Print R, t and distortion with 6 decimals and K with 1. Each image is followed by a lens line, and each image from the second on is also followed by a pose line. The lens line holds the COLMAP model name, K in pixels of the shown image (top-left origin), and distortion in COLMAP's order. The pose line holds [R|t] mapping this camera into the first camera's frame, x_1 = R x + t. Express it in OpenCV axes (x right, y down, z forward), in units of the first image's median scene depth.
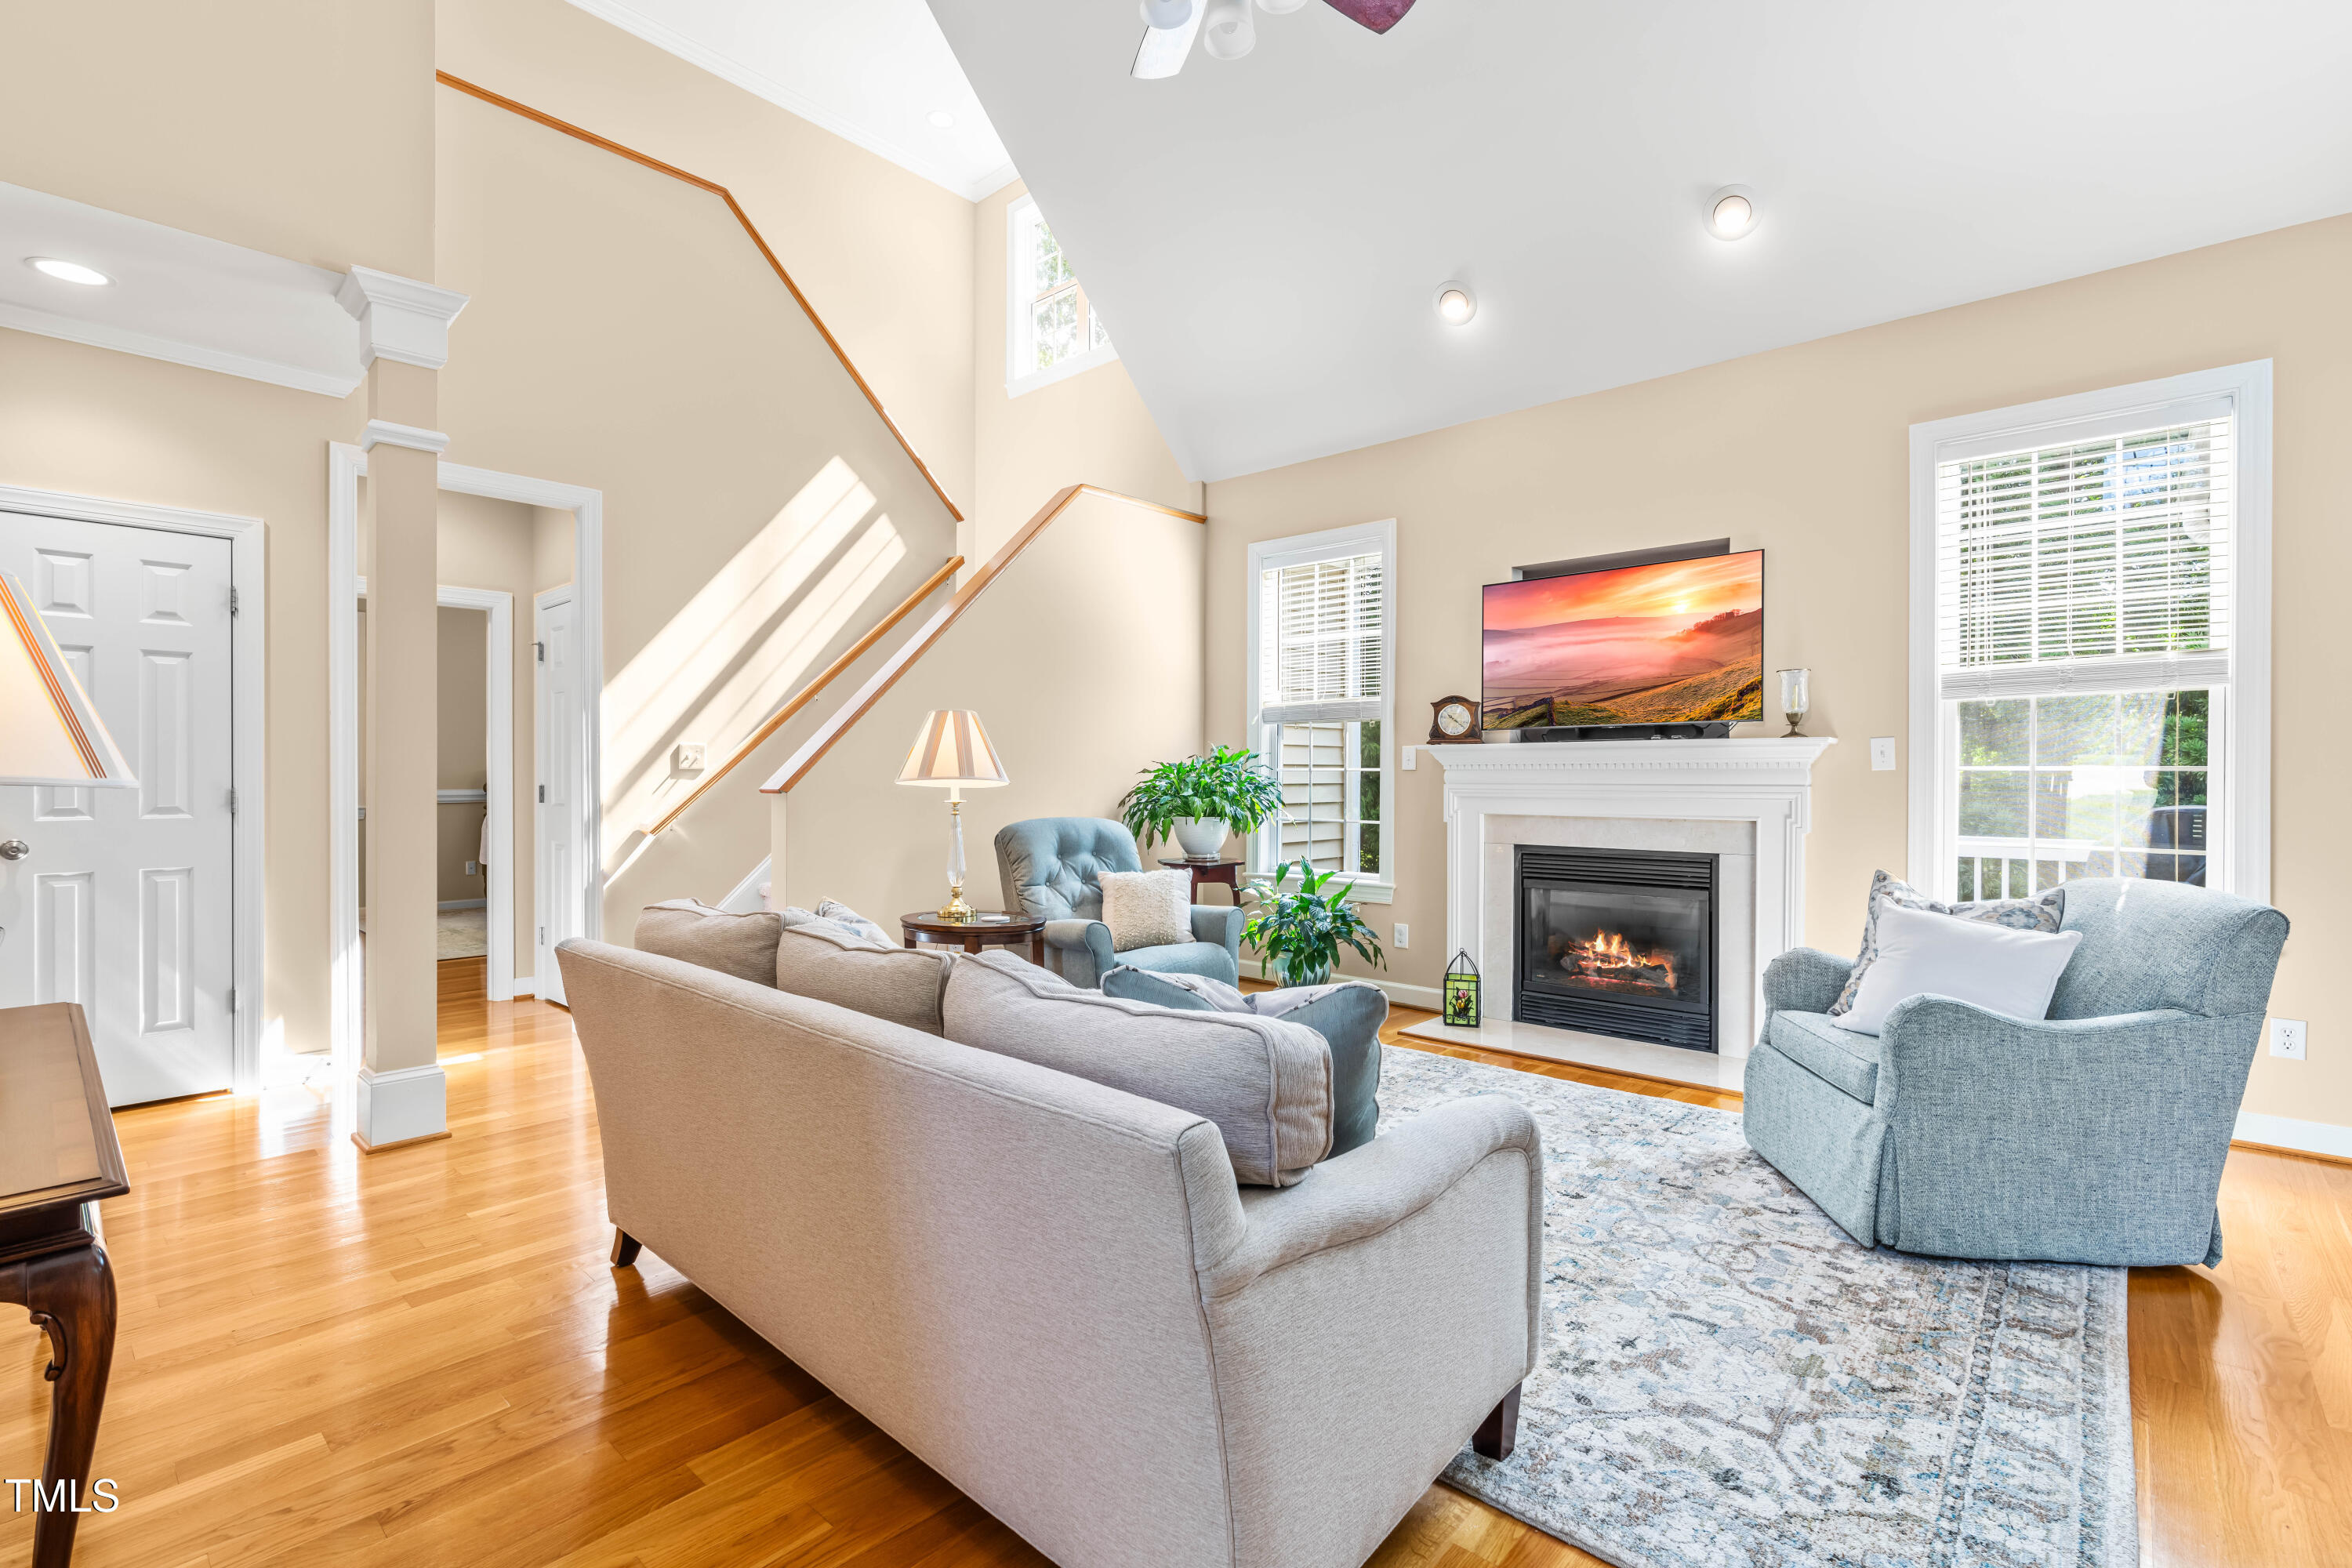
lens RADIAL K [[1058.3, 0, 1179.9], [0, 1058.3, 779.8], [0, 0, 1]] dist [-0.009662, 0.000167]
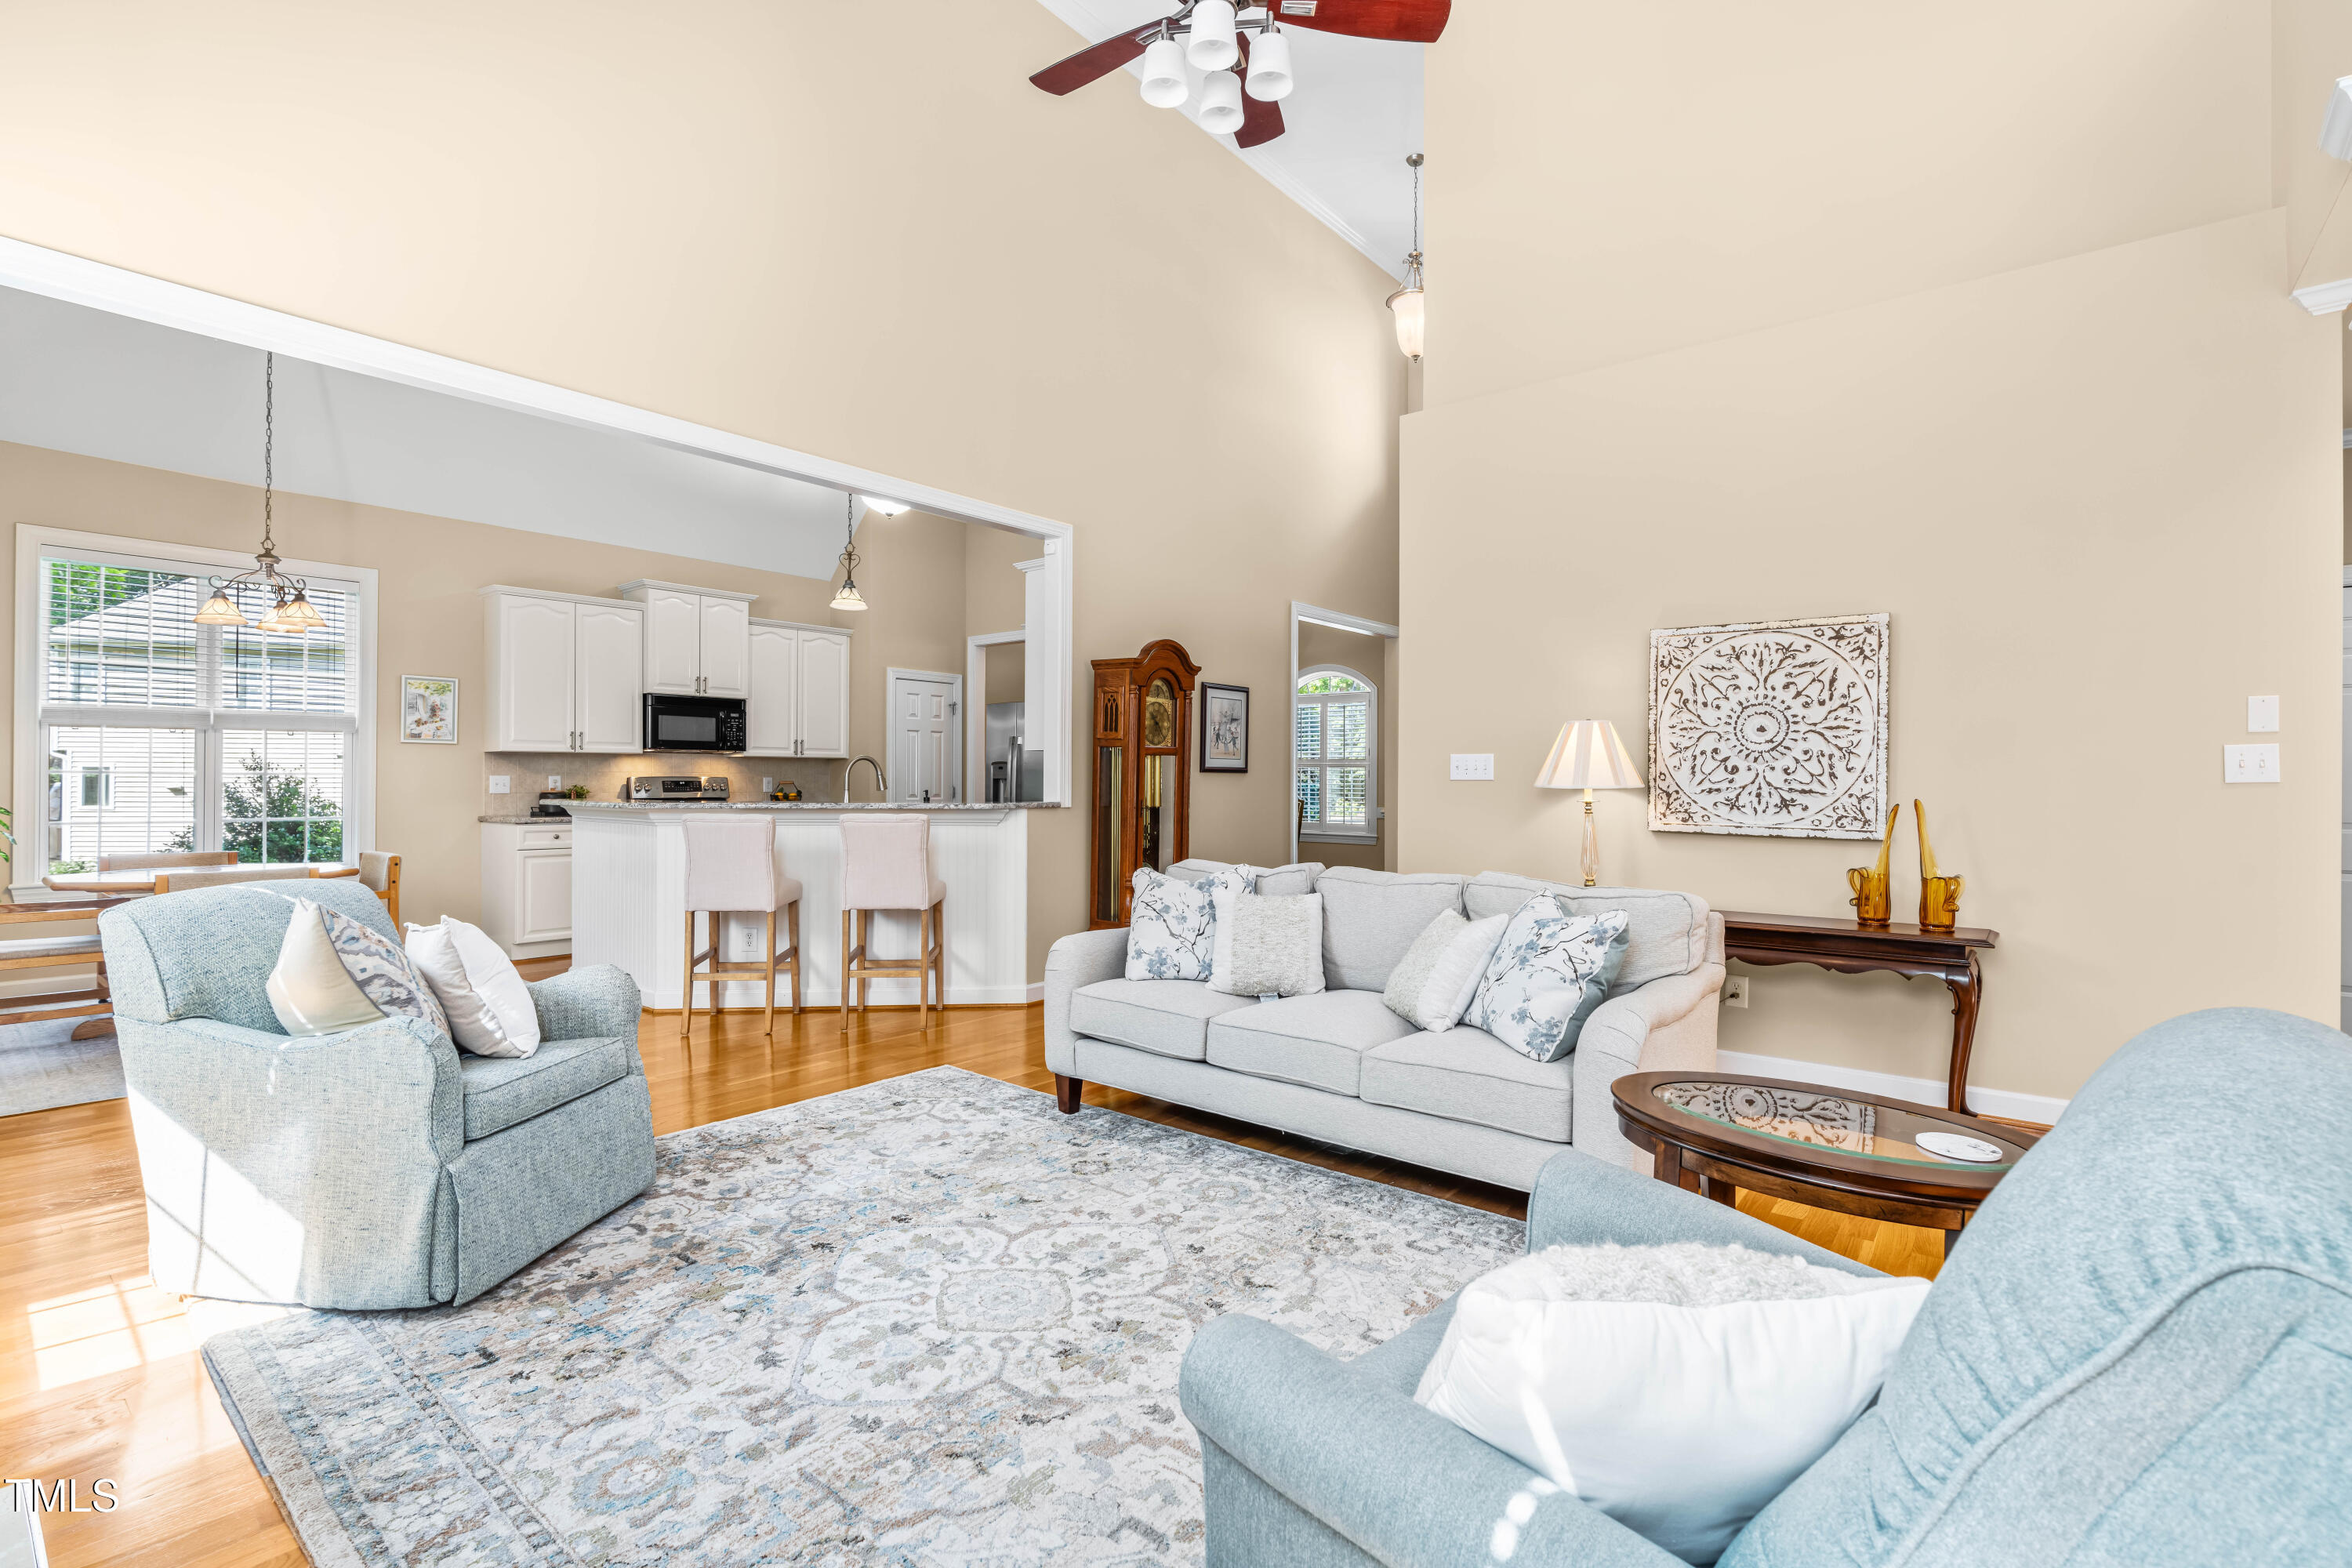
lens RADIAL K [[1058.3, 0, 1176.0], [0, 1058.3, 784.0], [0, 0, 1]] dist [-0.009662, 0.000167]
pose [[-0.998840, -0.010222, -0.047058, 0.078334], [-0.010197, 0.999948, -0.000772, -0.002406], [0.047063, -0.000292, -0.998892, 1.274110]]
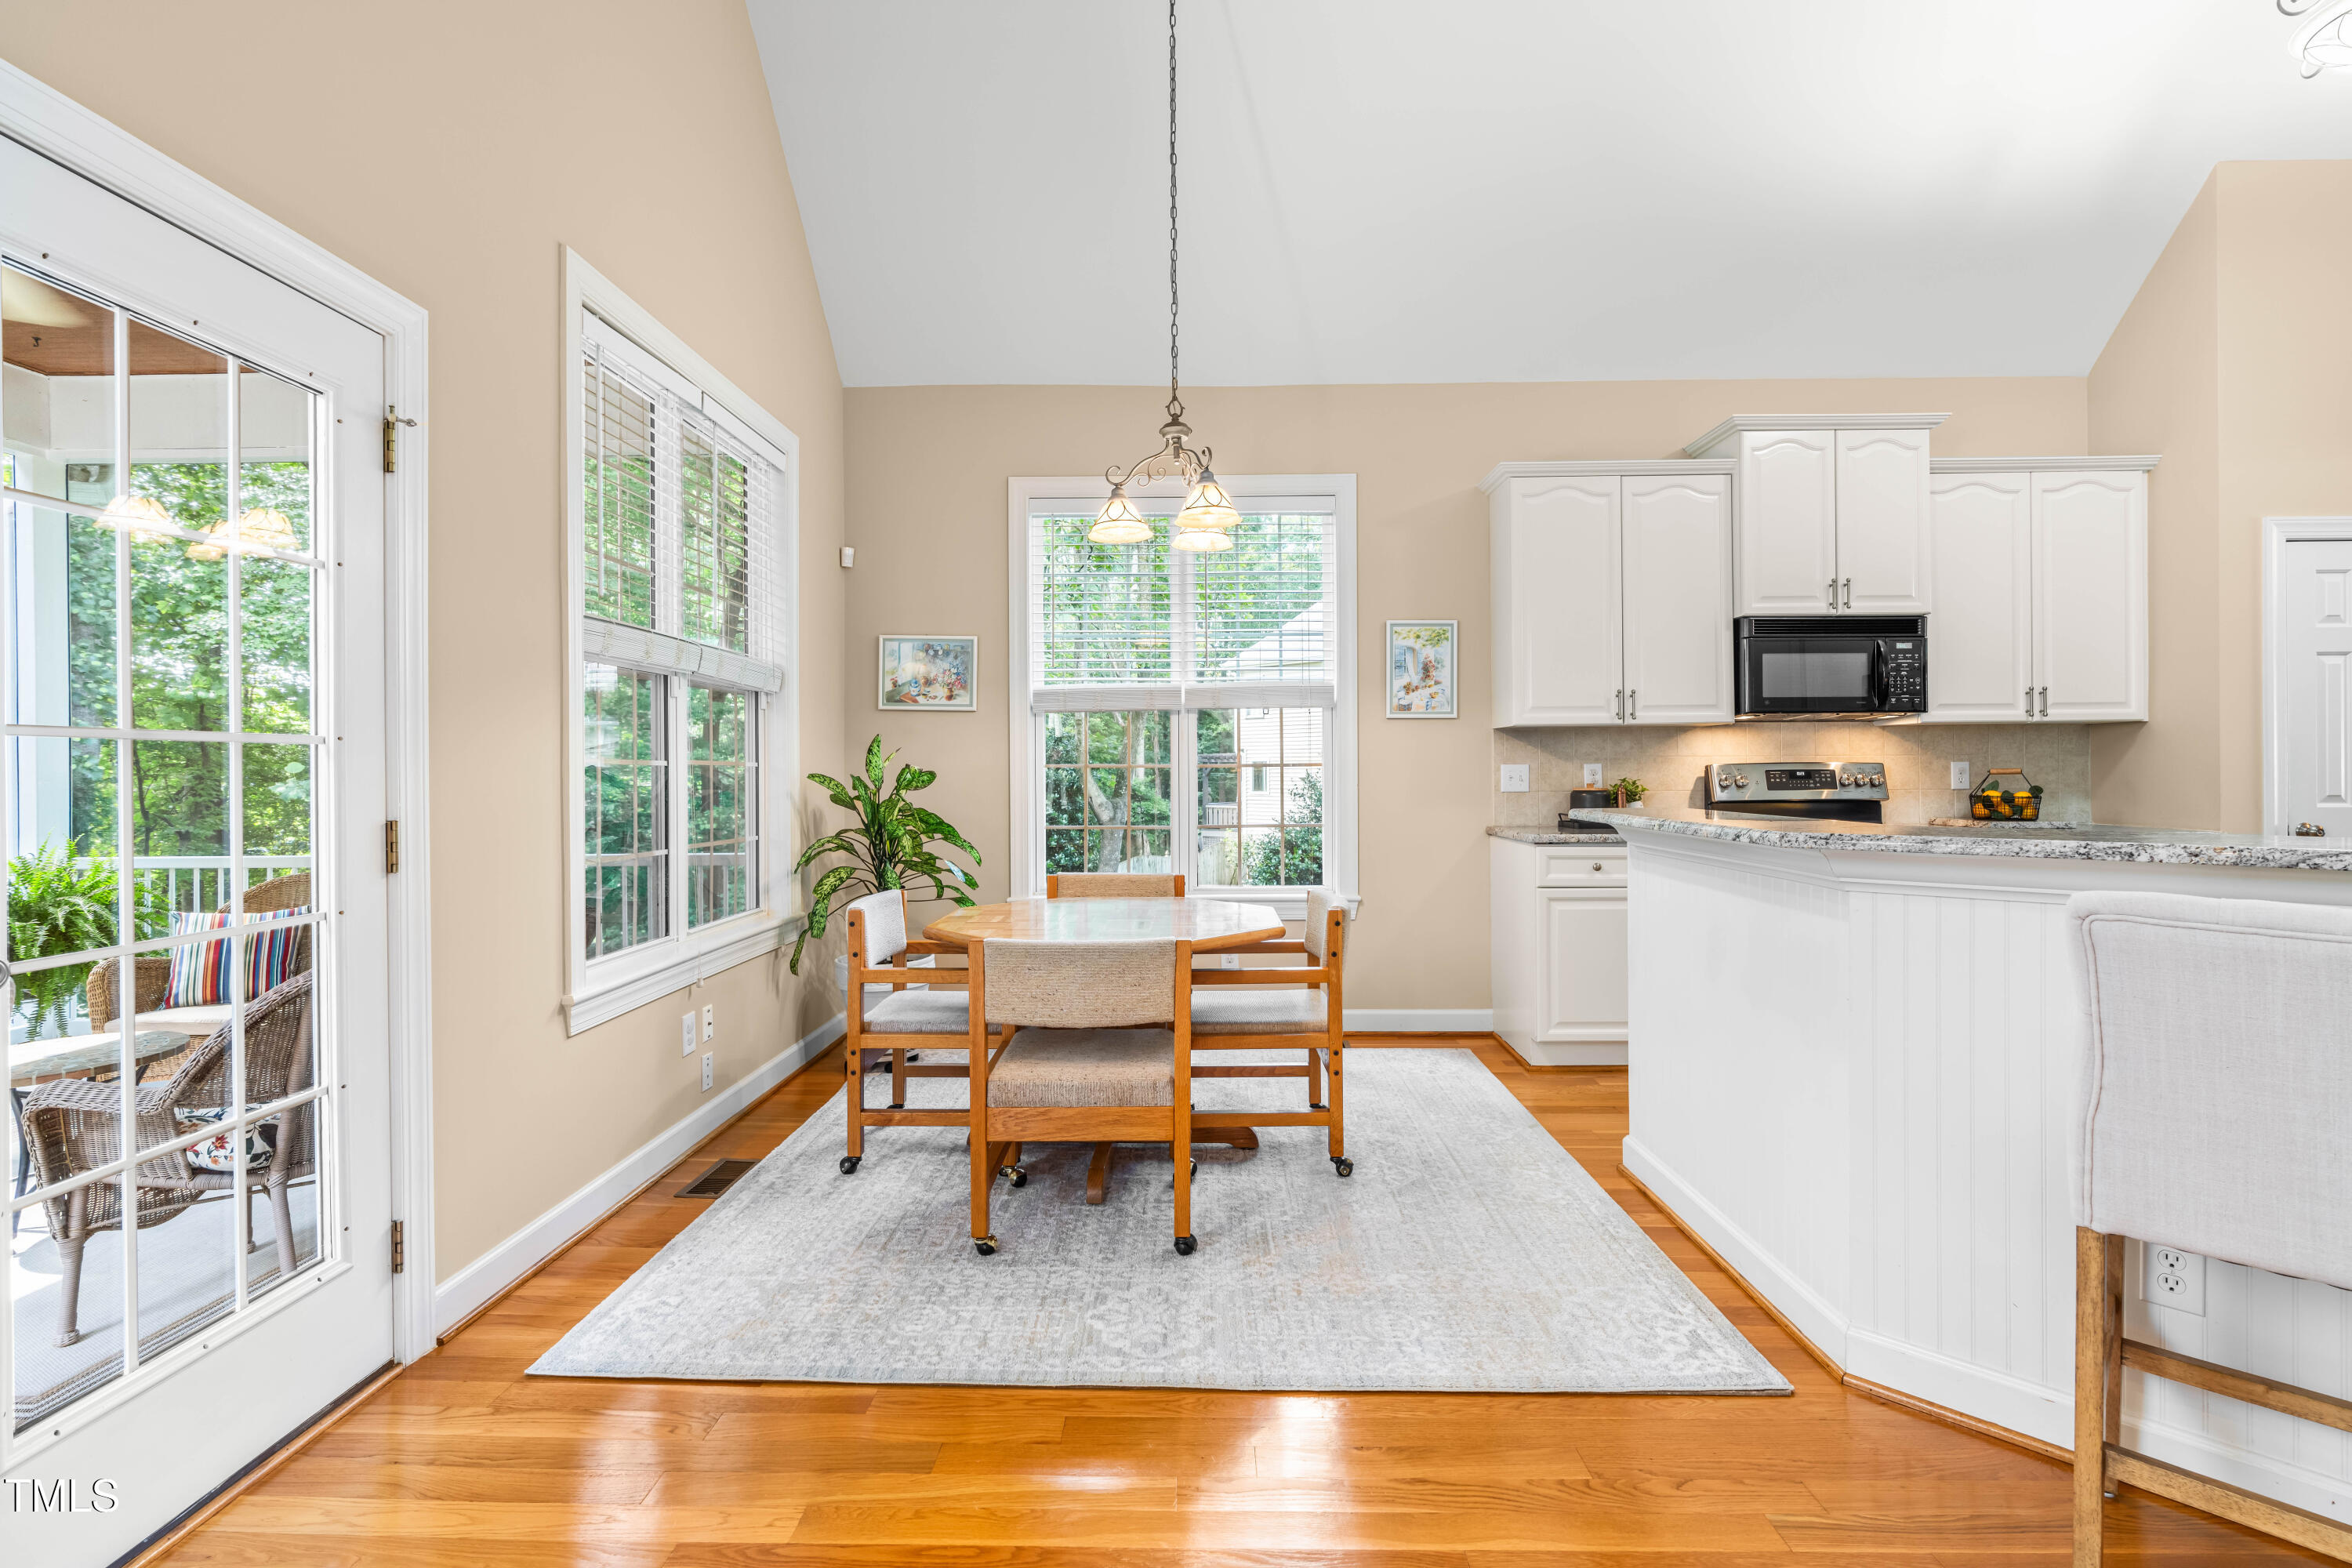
lens RADIAL K [[1058.3, 0, 1177.1], [0, 1058.3, 772.6], [0, 0, 1]] dist [-0.009662, 0.000167]
pose [[-0.656773, -0.003958, 0.754078, 0.467557], [0.000082, 0.999986, 0.005320, -0.003296], [-0.754089, 0.003556, -0.656763, 0.549837]]
